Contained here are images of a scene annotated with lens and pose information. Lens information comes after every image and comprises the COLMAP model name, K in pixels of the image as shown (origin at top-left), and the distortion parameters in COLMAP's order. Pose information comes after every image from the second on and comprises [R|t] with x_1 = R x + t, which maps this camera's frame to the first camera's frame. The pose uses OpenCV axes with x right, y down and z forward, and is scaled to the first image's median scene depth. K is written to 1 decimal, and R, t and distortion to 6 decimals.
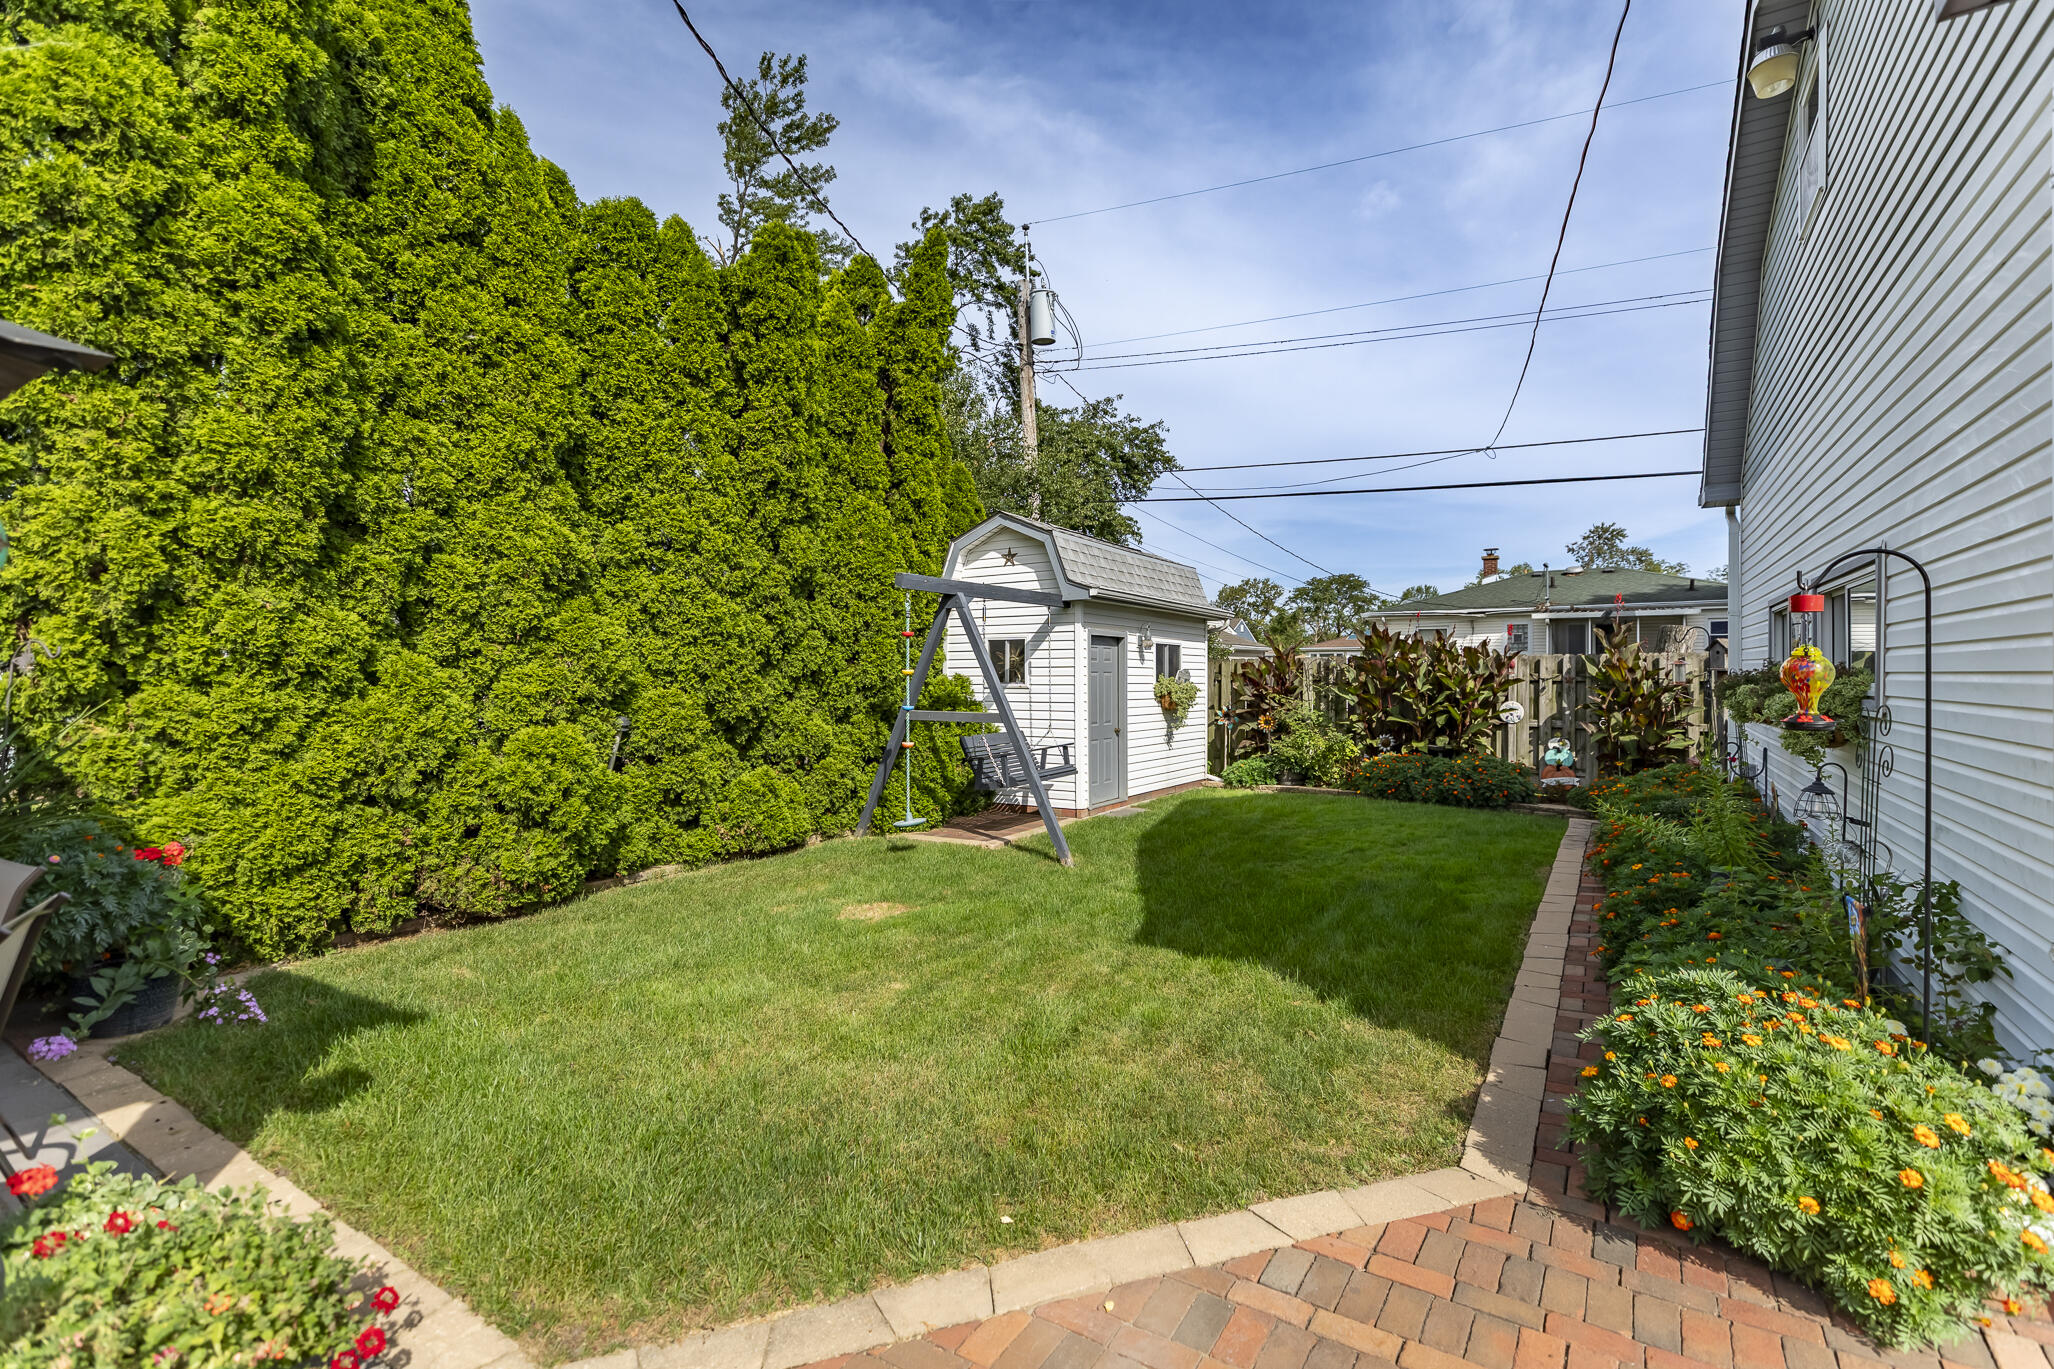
lens RADIAL K [[912.0, 0, 1032.1], [0, 912.0, 673.5], [0, 0, 1]] dist [0.020698, -0.008444]
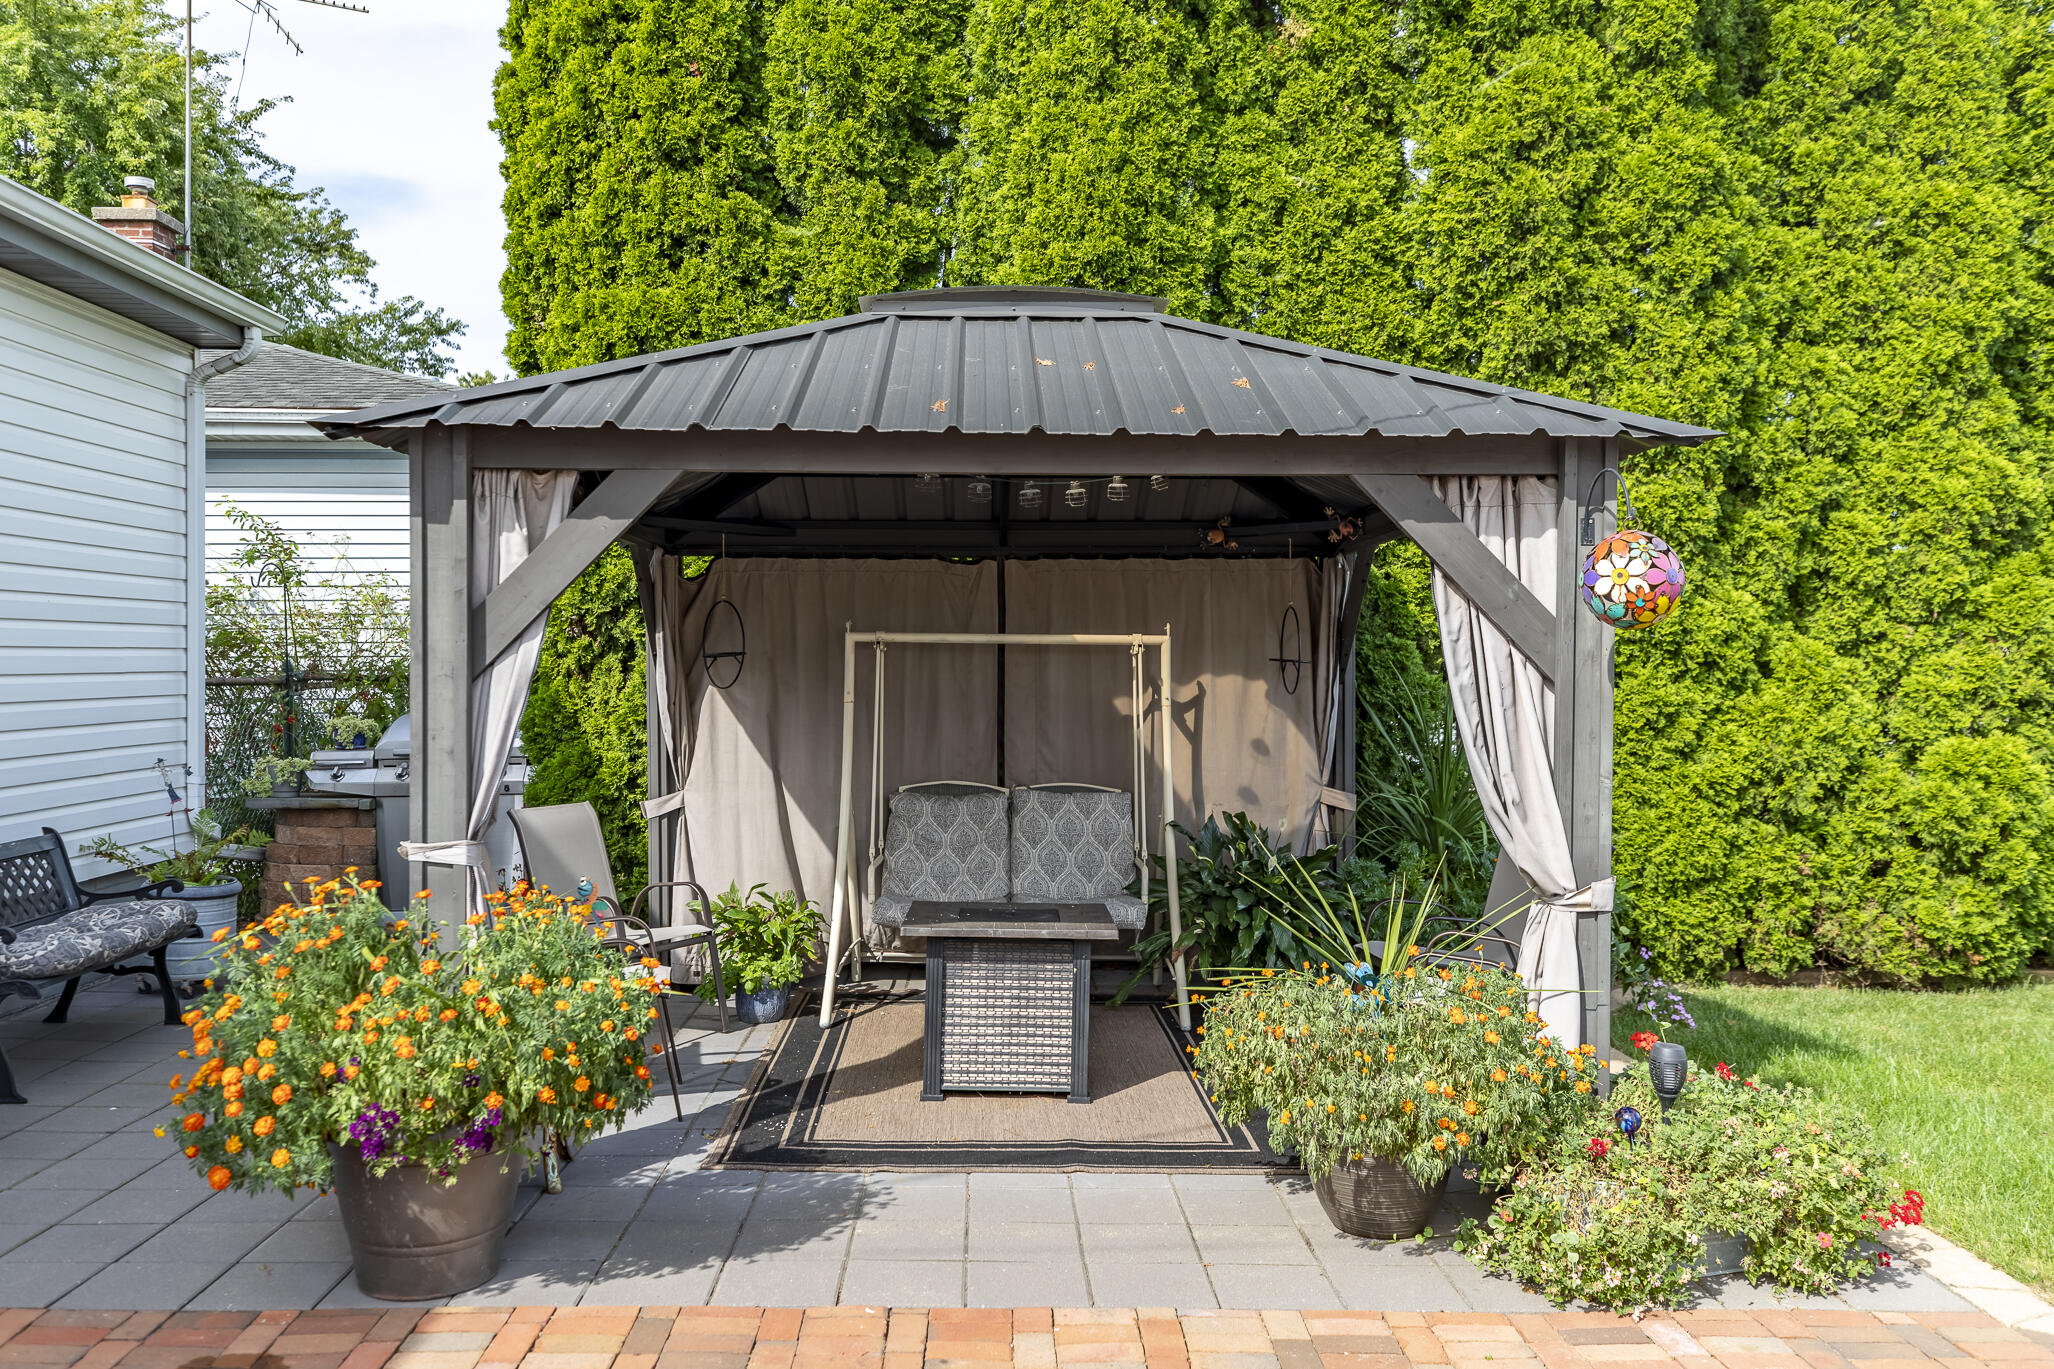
lens RADIAL K [[1661.5, 0, 1029.2], [0, 1661.5, 669.5], [0, 0, 1]] dist [0.040727, -0.028707]
pose [[0.572209, 0.004612, -0.820095, 0.113690], [-0.001094, 0.999988, 0.004861, -0.001264], [0.820107, -0.001884, 0.572206, -0.326460]]
